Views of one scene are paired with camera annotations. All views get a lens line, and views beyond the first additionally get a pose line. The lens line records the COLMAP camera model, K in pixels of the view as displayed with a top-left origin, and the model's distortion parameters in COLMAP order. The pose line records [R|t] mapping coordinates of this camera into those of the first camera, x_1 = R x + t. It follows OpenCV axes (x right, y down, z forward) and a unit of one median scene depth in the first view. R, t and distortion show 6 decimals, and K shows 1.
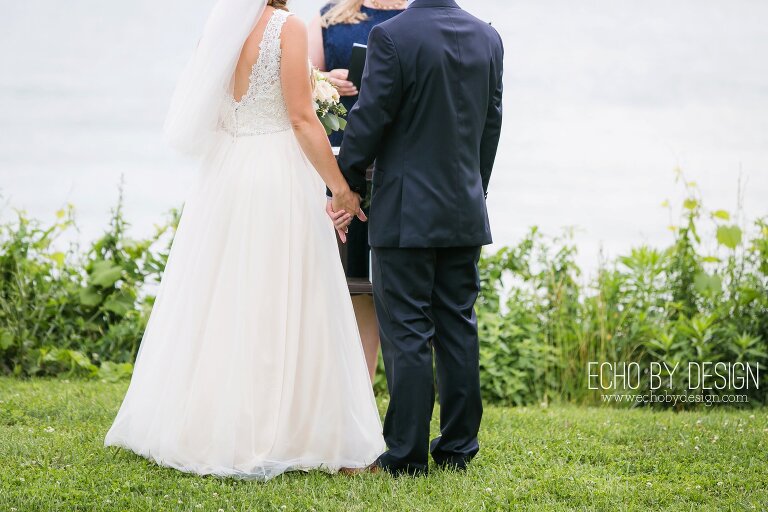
lens RADIAL K [[3580.8, 0, 384.2], [0, 3580.8, 255.6], [0, 0, 1]] dist [-0.230983, 0.000000]
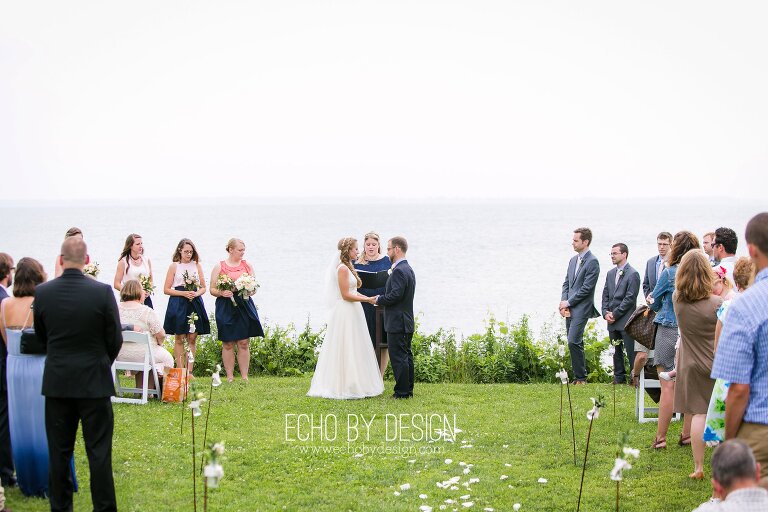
lens RADIAL K [[1518.1, 0, 383.5], [0, 1518.1, 254.3], [0, 0, 1]] dist [-0.109026, 0.000000]
pose [[0.999889, -0.012115, -0.008728, 0.003940], [0.011525, 0.997832, -0.064788, 0.013174], [0.009494, 0.064680, 0.997861, -0.333046]]
